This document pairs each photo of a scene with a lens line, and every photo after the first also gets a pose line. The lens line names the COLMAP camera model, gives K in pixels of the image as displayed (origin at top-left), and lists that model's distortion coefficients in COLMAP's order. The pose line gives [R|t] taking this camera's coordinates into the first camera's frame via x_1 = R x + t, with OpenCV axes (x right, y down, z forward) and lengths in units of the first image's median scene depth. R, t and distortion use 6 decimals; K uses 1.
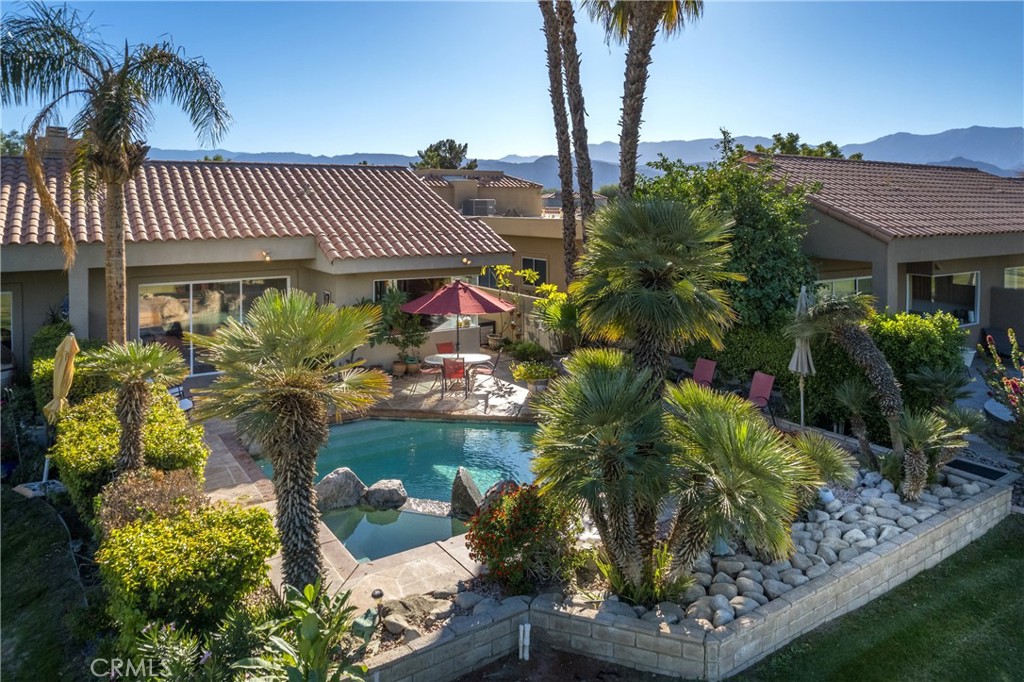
lens RADIAL K [[665.7, 0, 514.3], [0, 665.7, 318.6], [0, 0, 1]] dist [-0.003843, 0.002562]
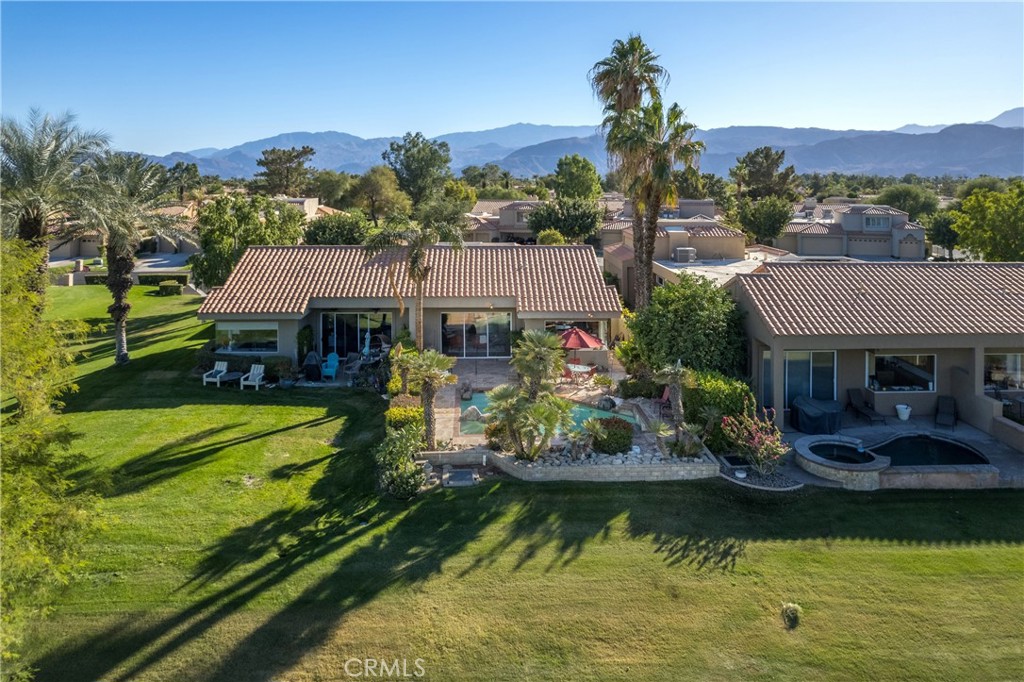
lens RADIAL K [[682.7, 0, 536.7], [0, 682.7, 294.0], [0, 0, 1]] dist [0.007131, 0.001122]
pose [[0.885455, 0.089903, -0.455946, 1.031570], [-0.093912, 0.995483, 0.013909, -0.252821], [0.455137, 0.030503, 0.889899, -1.170670]]
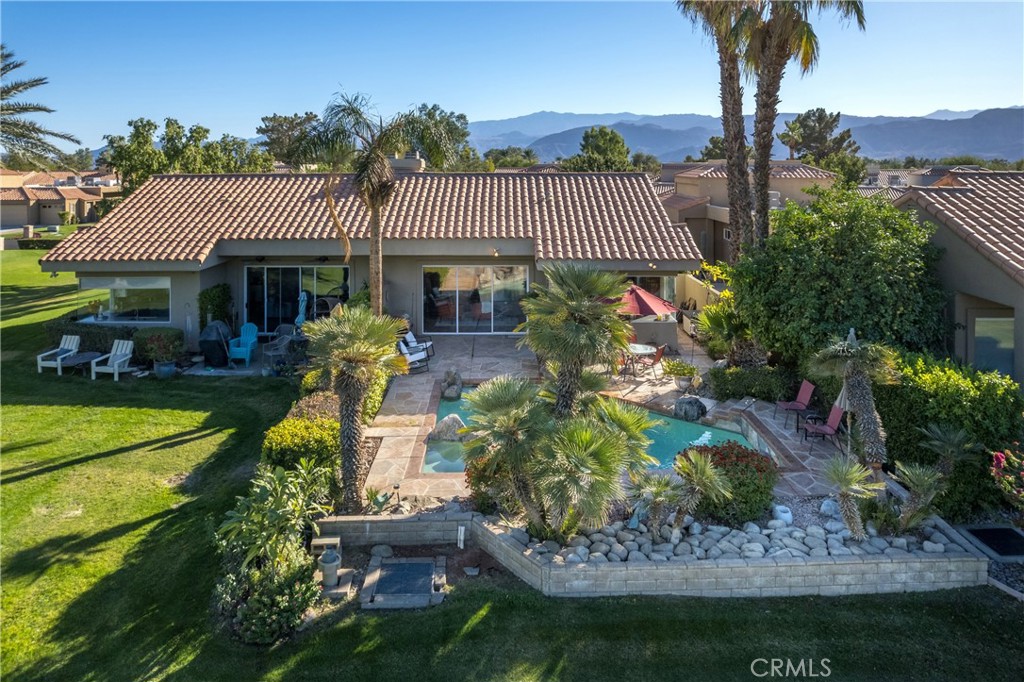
lens RADIAL K [[665.7, 0, 514.3], [0, 665.7, 318.6], [0, 0, 1]] dist [-0.003843, 0.002562]
pose [[0.852585, 0.114065, -0.509989, 0.512547], [-0.089438, 0.993339, 0.072653, -0.093322], [0.514879, -0.016331, 0.857107, -0.168858]]
